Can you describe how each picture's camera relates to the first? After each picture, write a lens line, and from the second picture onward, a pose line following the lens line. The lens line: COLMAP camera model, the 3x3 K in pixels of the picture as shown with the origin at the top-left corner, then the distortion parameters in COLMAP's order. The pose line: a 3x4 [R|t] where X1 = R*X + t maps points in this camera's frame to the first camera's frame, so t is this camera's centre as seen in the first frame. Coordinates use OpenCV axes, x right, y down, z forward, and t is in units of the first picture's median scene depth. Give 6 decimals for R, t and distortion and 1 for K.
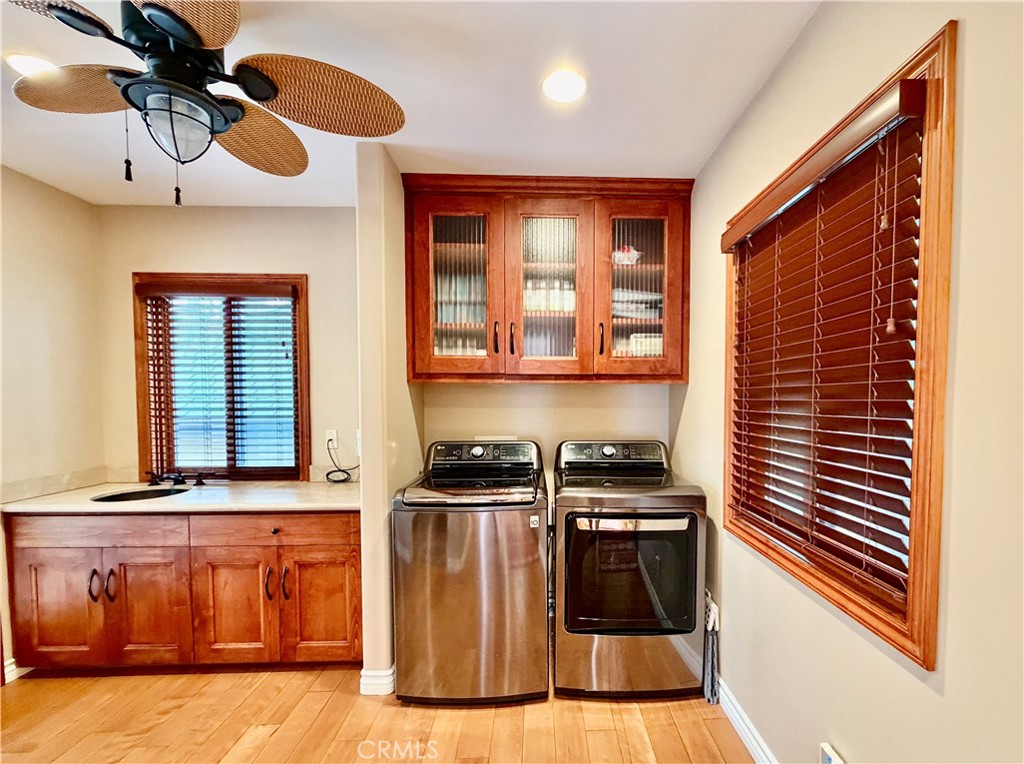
lens RADIAL K [[414.9, 0, 511.1], [0, 414.9, 418.2], [0, 0, 1]] dist [-0.000130, -0.000208]
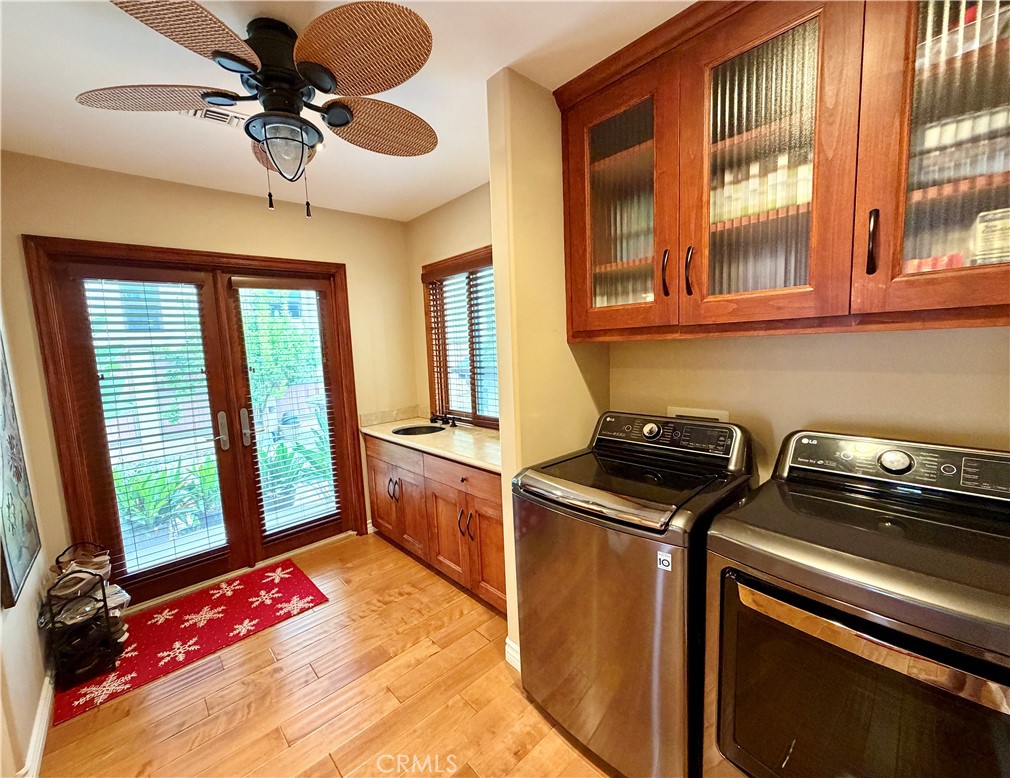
lens RADIAL K [[386.3, 0, 505.0], [0, 386.3, 389.0], [0, 0, 1]] dist [-0.000733, -0.000302]
pose [[0.699203, 0.048745, -0.713259, 0.243573], [0.012044, 0.996728, 0.079924, -0.056554], [0.714822, -0.064473, 0.696329, 0.344227]]
